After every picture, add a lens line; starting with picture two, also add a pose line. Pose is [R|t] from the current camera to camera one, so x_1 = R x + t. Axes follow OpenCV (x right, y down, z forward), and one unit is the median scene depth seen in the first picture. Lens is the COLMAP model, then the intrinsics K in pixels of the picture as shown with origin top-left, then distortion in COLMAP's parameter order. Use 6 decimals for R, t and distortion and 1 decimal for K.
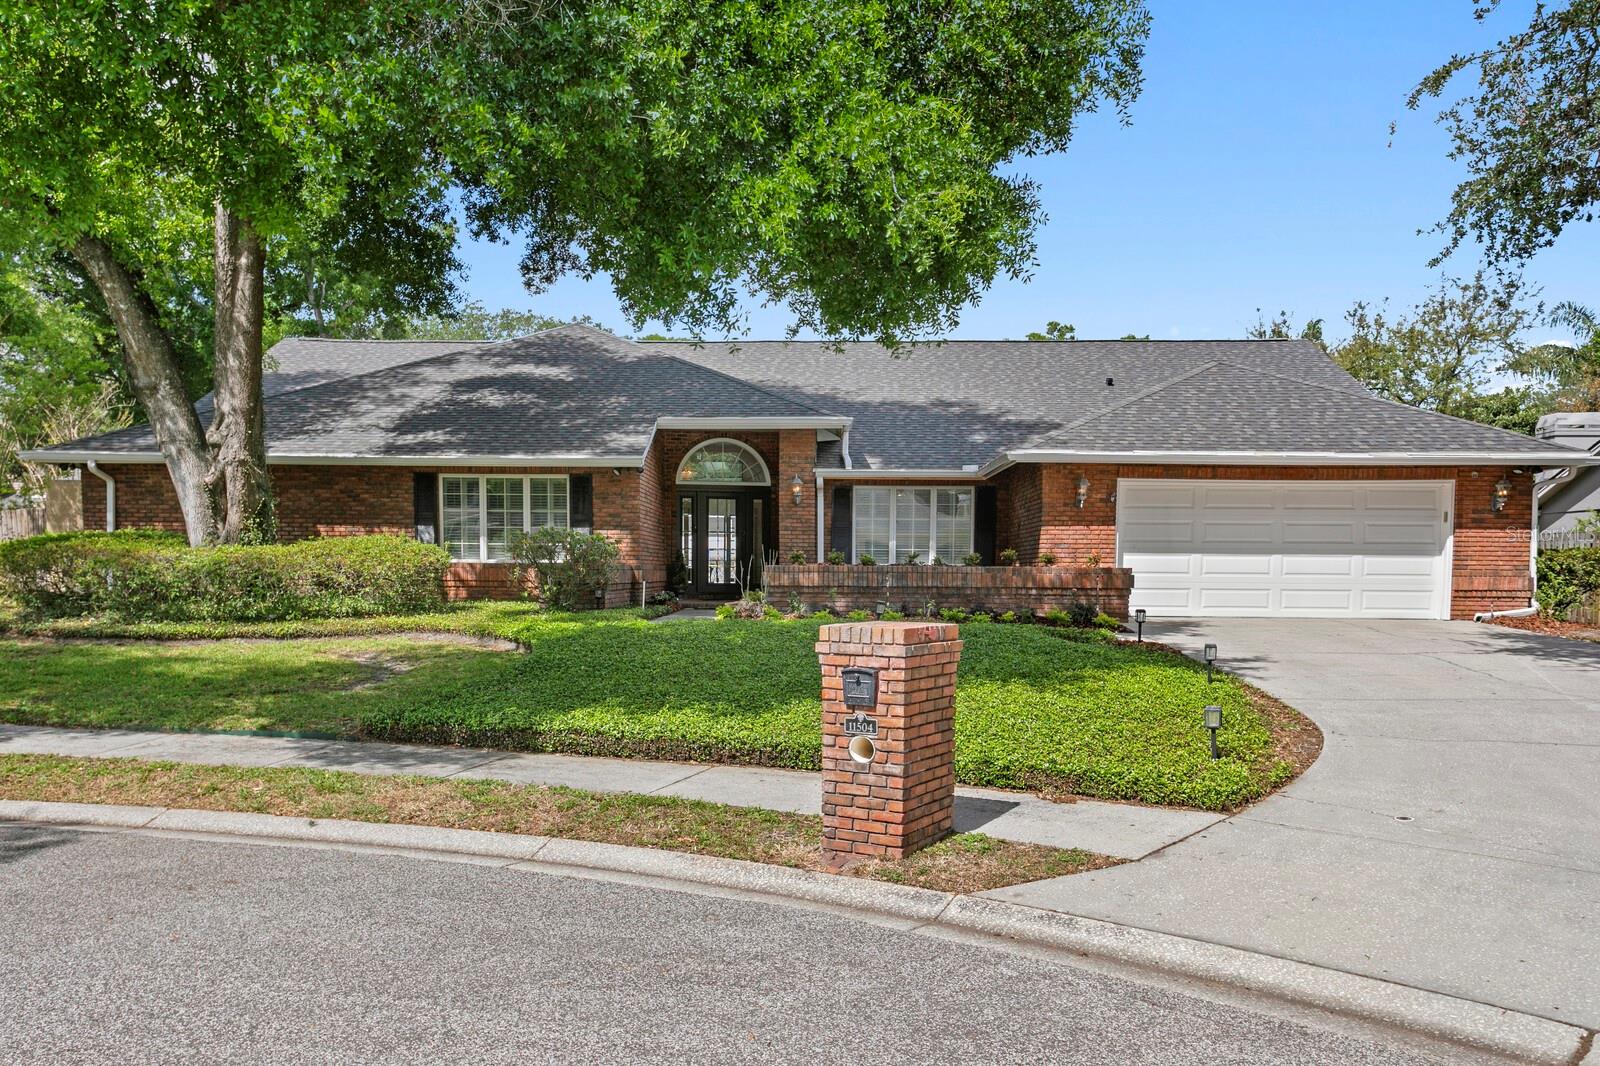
lens RADIAL K [[1292.6, 0, 799.5], [0, 1292.6, 538.1], [0, 0, 1]] dist [0.017941, -0.004754]
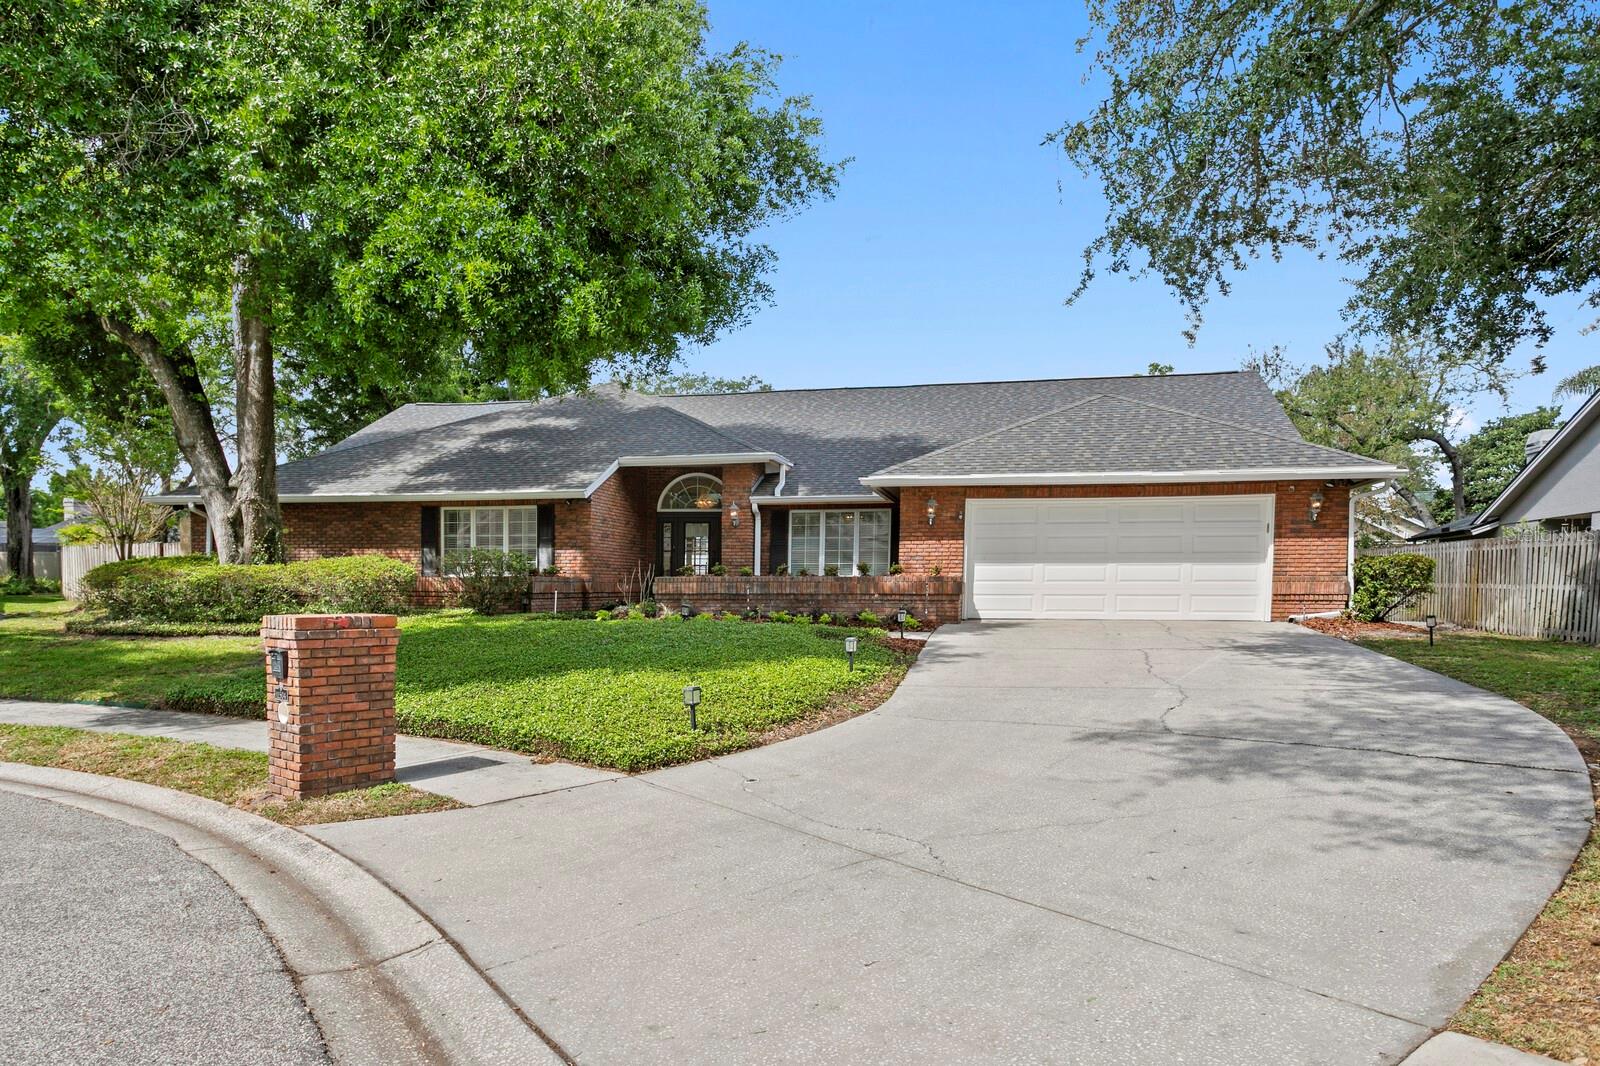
lens RADIAL K [[1103.6, 0, 800.1], [0, 1103.6, 532.7], [0, 0, 1]] dist [-0.000930, 0.002401]
pose [[0.983005, -0.015980, -0.182881, 0.283022], [0.011477, 0.999605, -0.025654, 0.007453], [0.183219, 0.023119, 0.982800, 0.008830]]
